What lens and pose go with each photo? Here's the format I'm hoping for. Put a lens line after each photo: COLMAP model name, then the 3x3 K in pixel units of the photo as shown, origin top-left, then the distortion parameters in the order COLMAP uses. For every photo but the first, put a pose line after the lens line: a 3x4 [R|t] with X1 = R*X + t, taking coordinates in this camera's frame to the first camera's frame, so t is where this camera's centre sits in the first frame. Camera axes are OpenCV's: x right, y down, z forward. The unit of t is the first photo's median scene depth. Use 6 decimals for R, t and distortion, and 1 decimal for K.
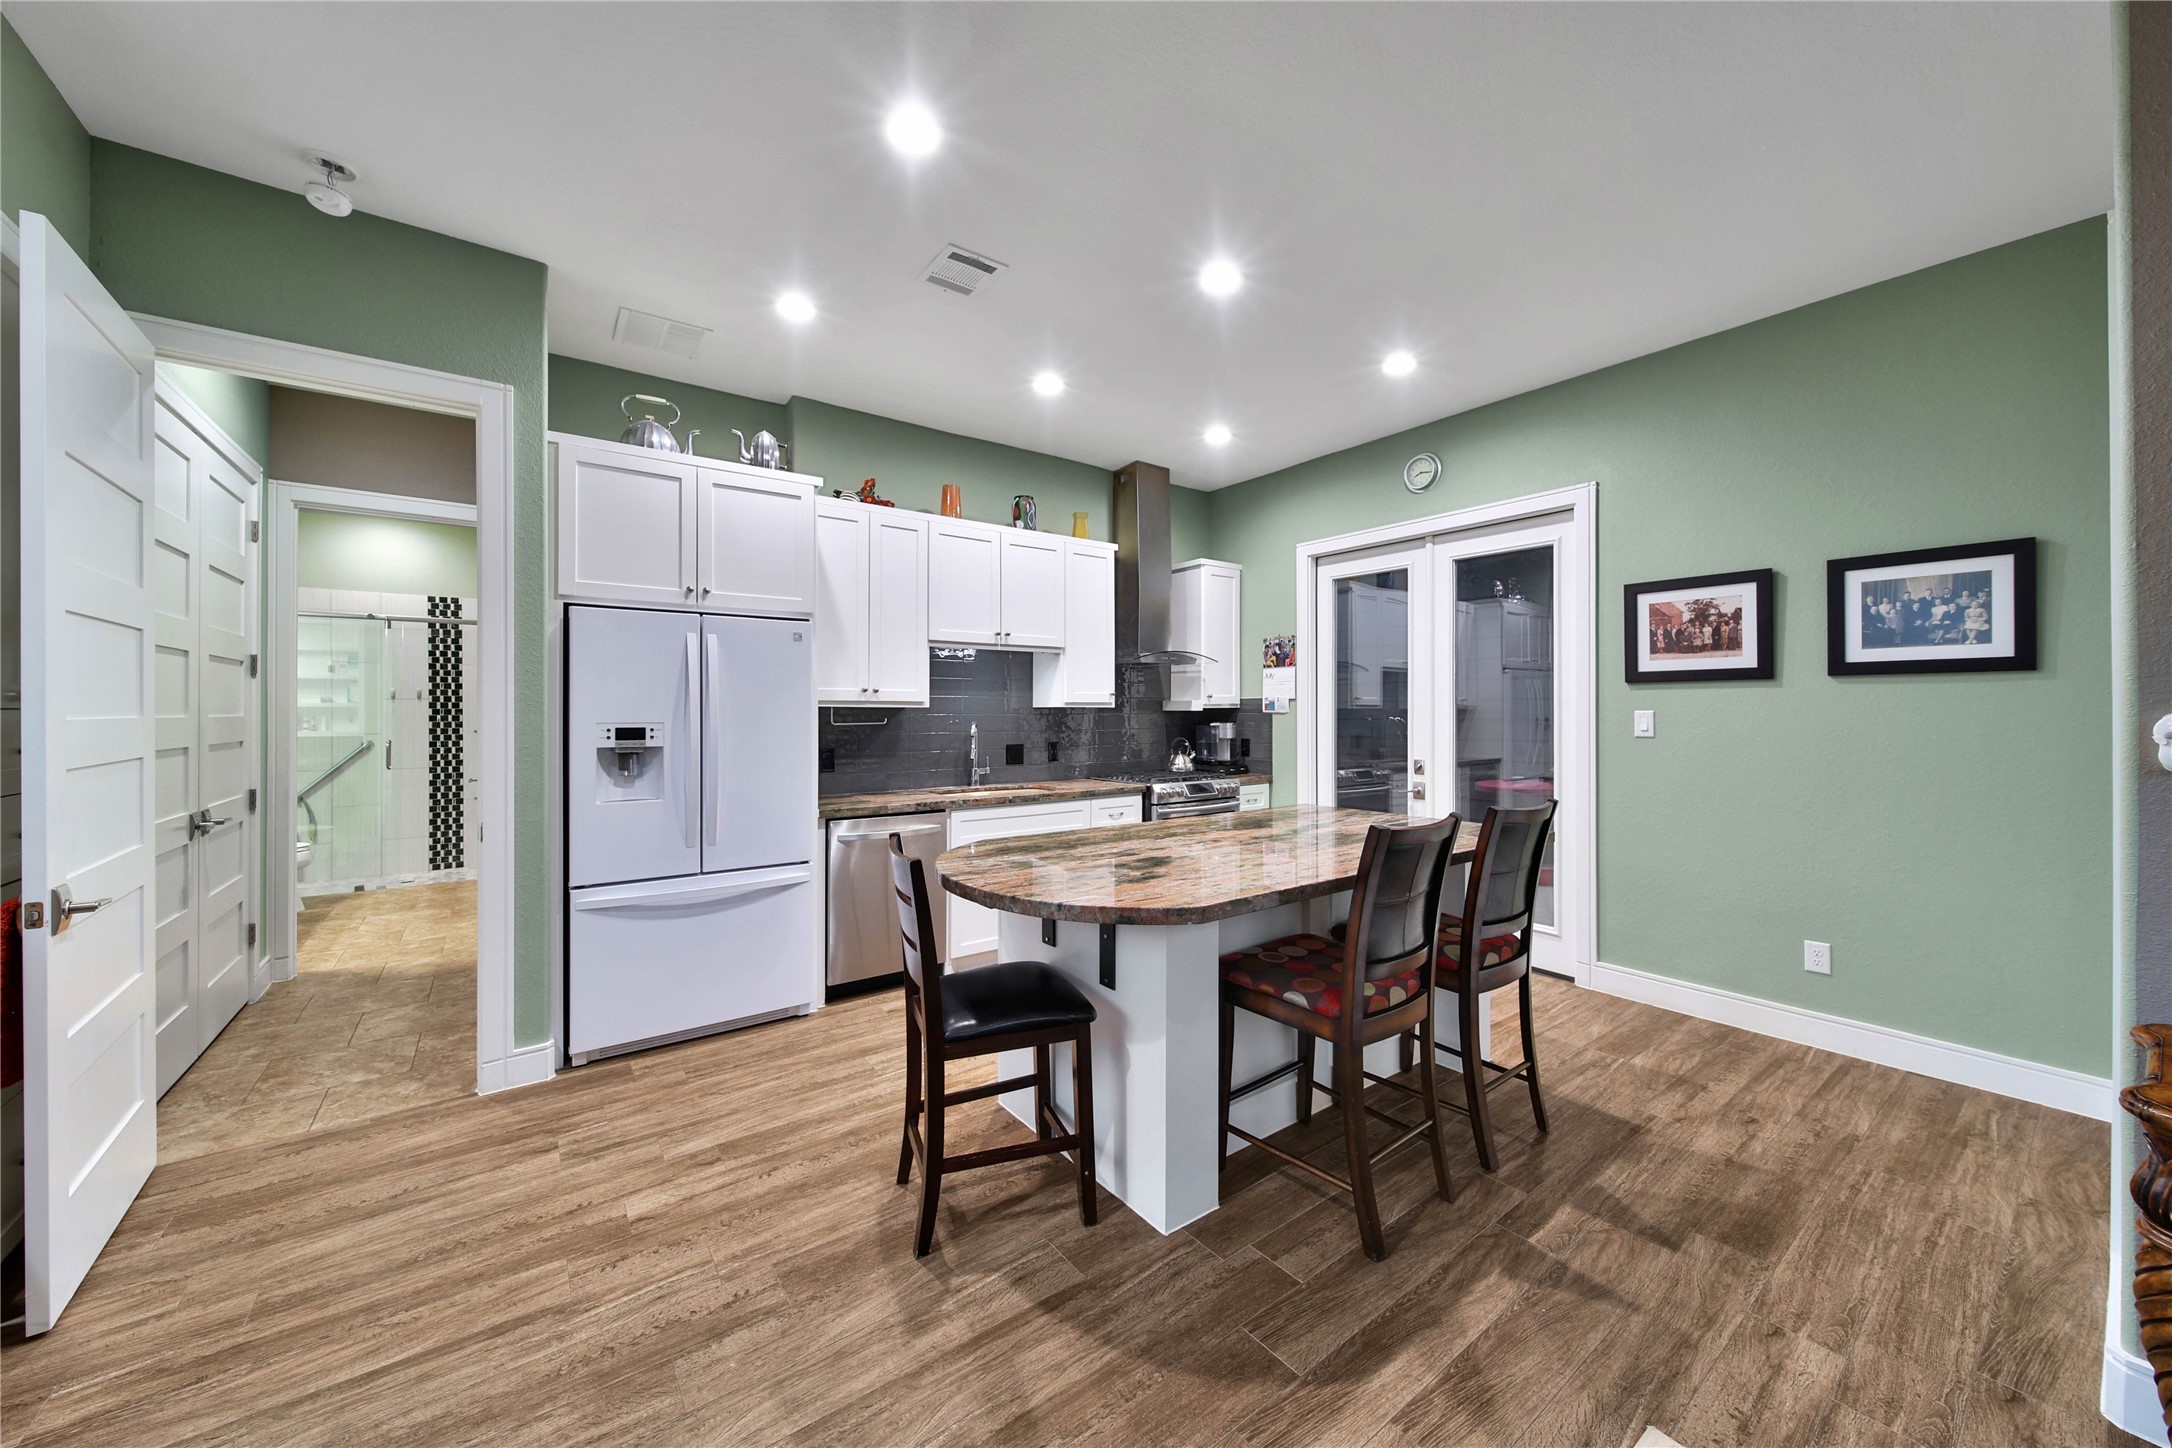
lens RADIAL K [[780.9, 0, 1091.1], [0, 780.9, 713.9], [0, 0, 1]] dist [0.000445, -0.000193]
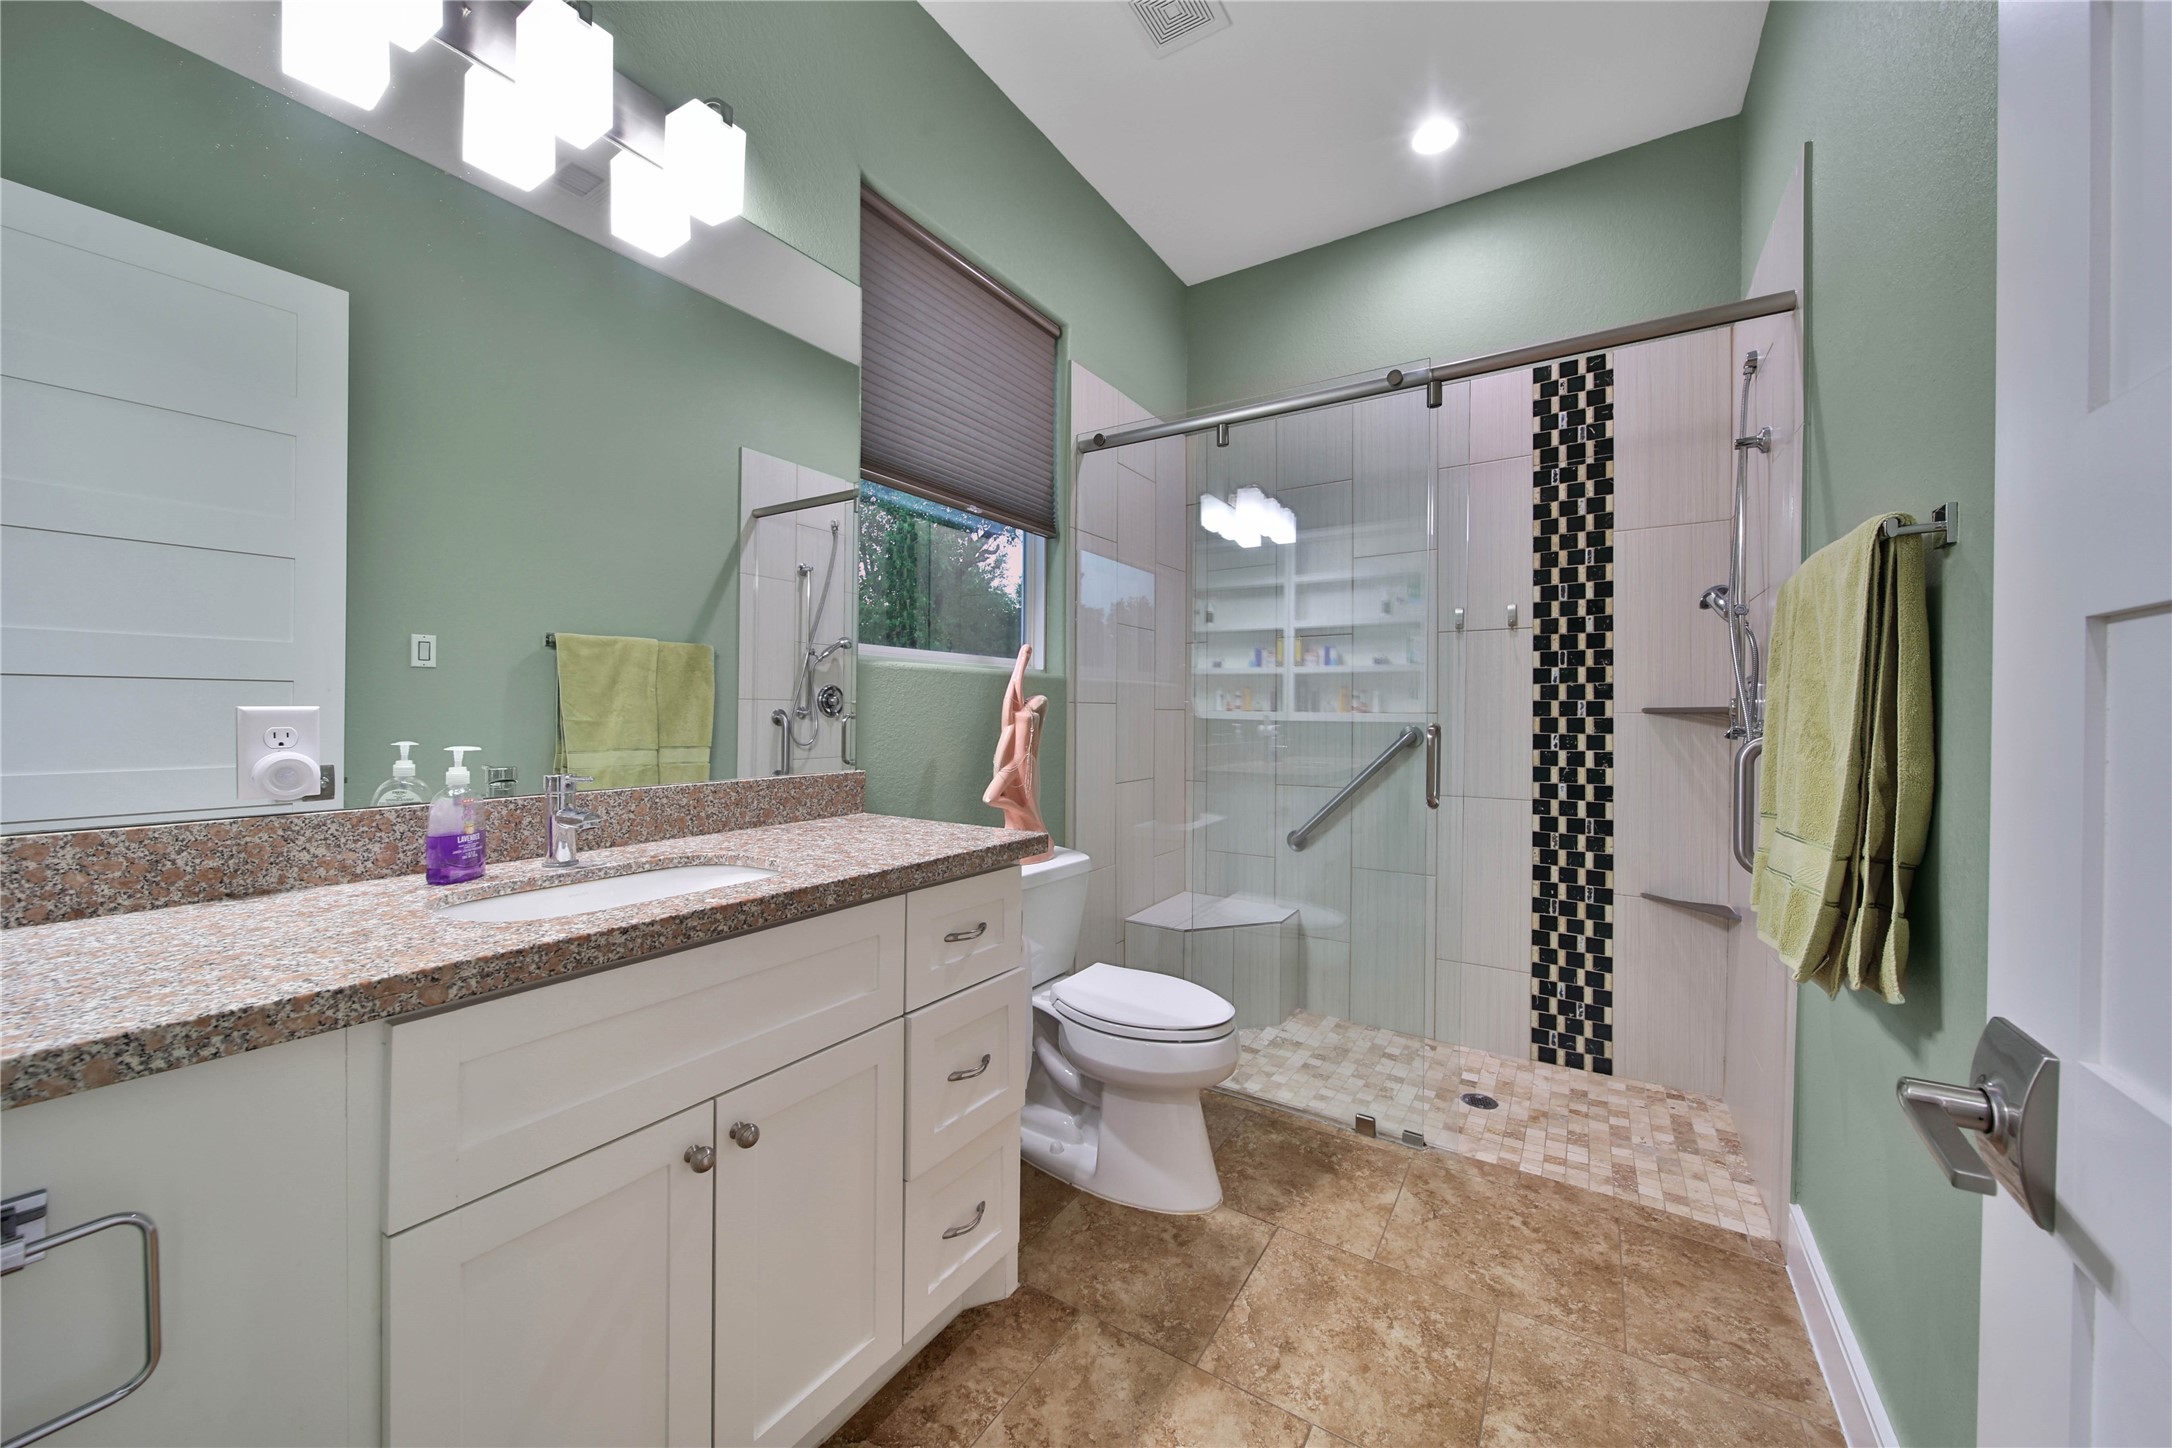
lens RADIAL K [[780.9, 0, 1091.1], [0, 780.9, 713.9], [0, 0, 1]] dist [0.000445, -0.000193]
pose [[0.352127, 0.005039, -0.935939, -0.550023], [-0.005944, 0.999977, 0.003148, 0.024855], [0.935933, 0.004455, 0.352149, 0.643828]]
